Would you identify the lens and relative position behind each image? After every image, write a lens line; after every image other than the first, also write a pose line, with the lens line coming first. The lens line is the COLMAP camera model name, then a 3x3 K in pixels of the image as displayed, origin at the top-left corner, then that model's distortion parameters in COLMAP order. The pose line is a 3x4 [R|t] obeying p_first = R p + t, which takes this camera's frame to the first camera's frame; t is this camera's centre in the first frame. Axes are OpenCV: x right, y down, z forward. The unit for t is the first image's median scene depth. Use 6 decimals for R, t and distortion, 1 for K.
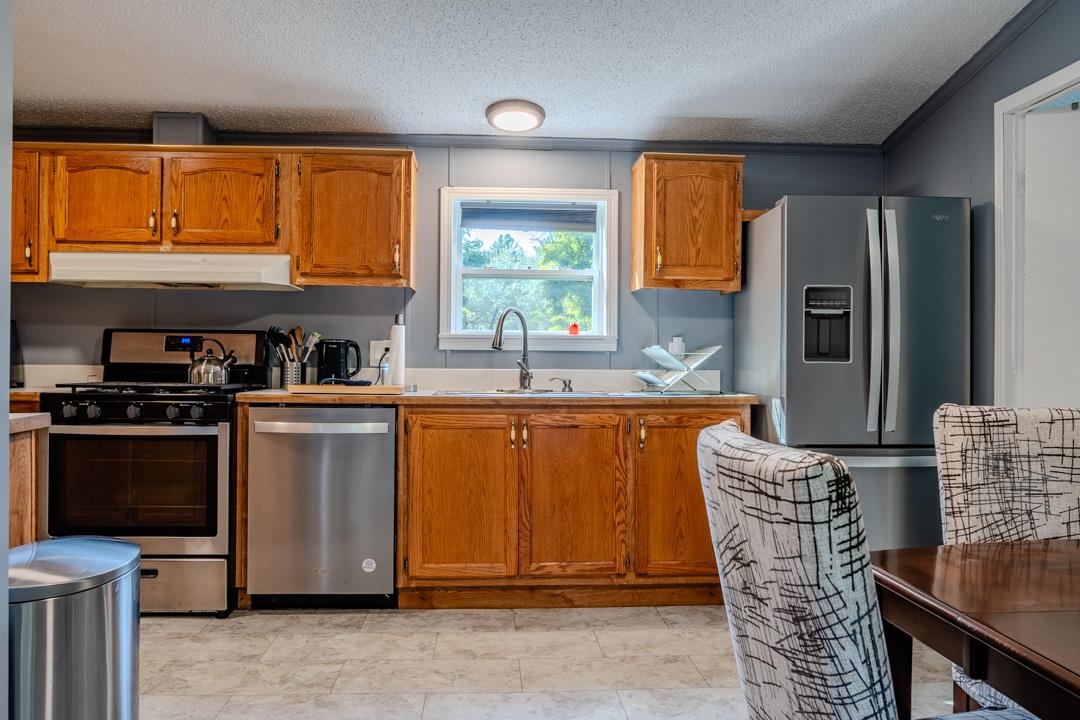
lens RADIAL K [[856.0, 0, 542.4], [0, 856.0, 361.7], [0, 0, 1]] dist [-0.024986, 0.015560]
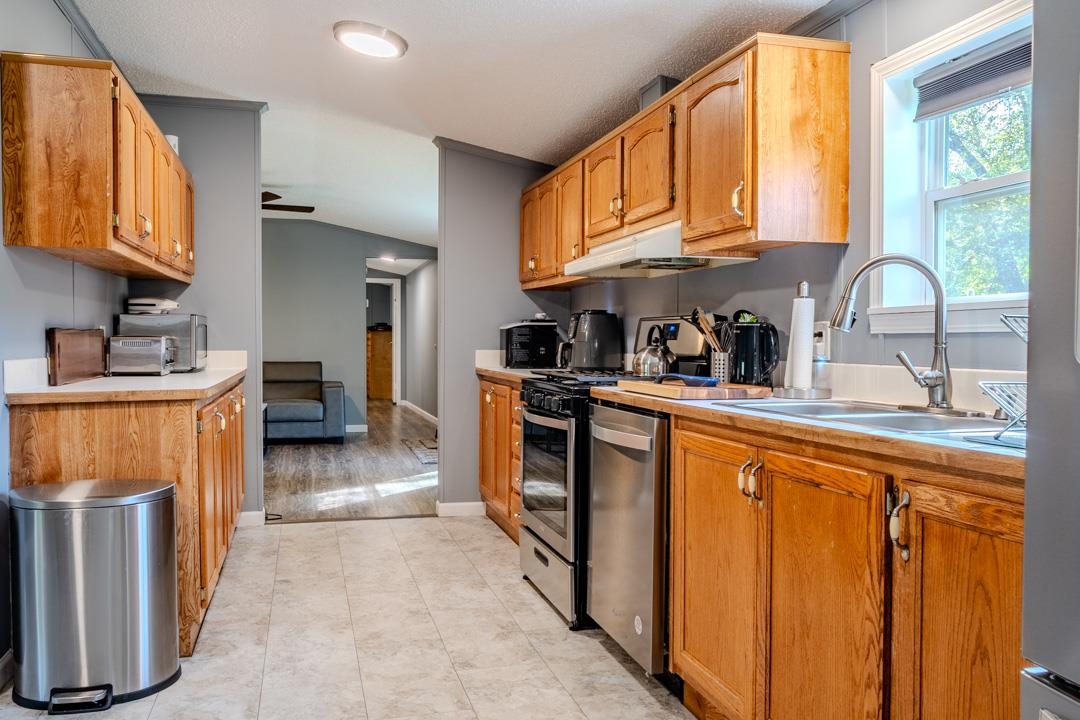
lens RADIAL K [[856.0, 0, 518.1], [0, 856.0, 350.7], [0, 0, 1]] dist [-0.024986, 0.015560]
pose [[0.183633, 0.004548, -0.982984, 0.496057], [-0.000253, 0.999989, 0.004579, -0.004748], [0.982995, -0.000592, 0.183632, 0.736866]]
